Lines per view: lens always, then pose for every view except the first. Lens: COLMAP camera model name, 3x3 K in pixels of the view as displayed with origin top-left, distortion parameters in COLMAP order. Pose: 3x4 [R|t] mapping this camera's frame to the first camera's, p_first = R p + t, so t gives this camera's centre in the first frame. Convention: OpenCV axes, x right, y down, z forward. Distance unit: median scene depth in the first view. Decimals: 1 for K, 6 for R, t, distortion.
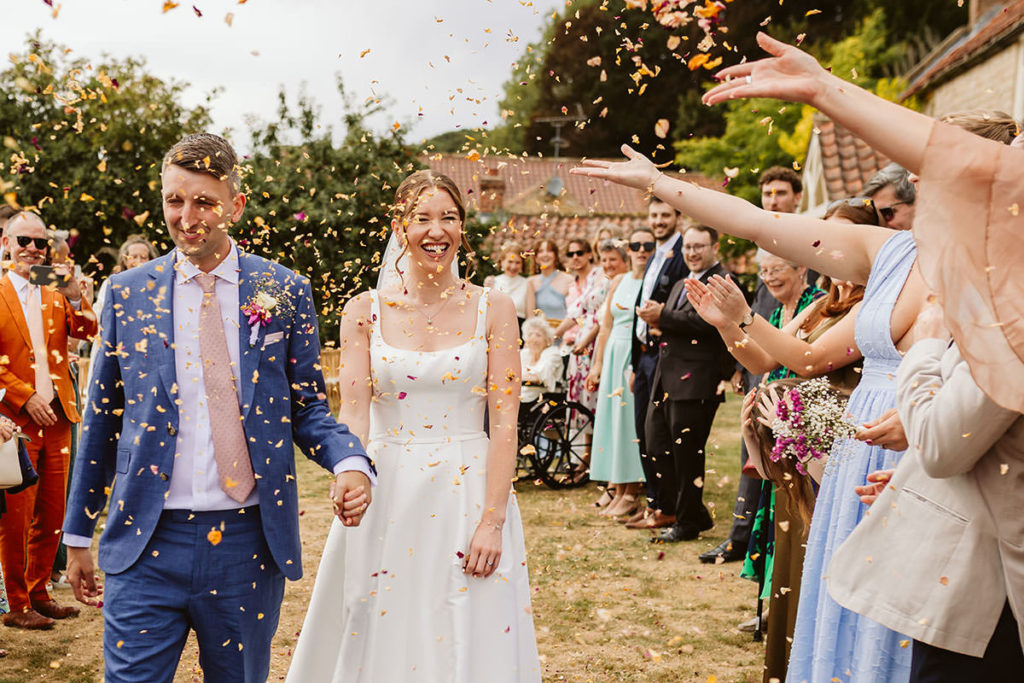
lens RADIAL K [[1029.0, 0, 512.0], [0, 1029.0, 341.5], [0, 0, 1]] dist [0.000336, 0.003387]
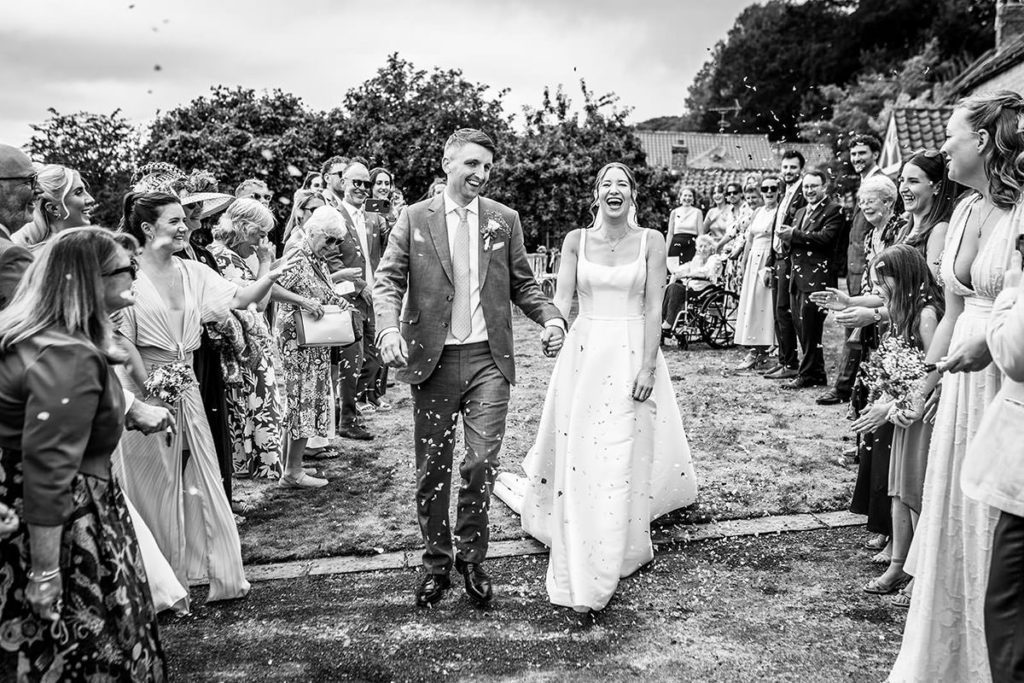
lens RADIAL K [[1064.8, 0, 513.0], [0, 1064.8, 275.6], [0, 0, 1]] dist [-0.009395, -0.008667]
pose [[0.991035, 0.015554, -0.132691, -0.051729], [-0.013331, 0.999756, 0.017625, 0.013924], [0.132933, -0.015698, 0.991001, -0.636570]]
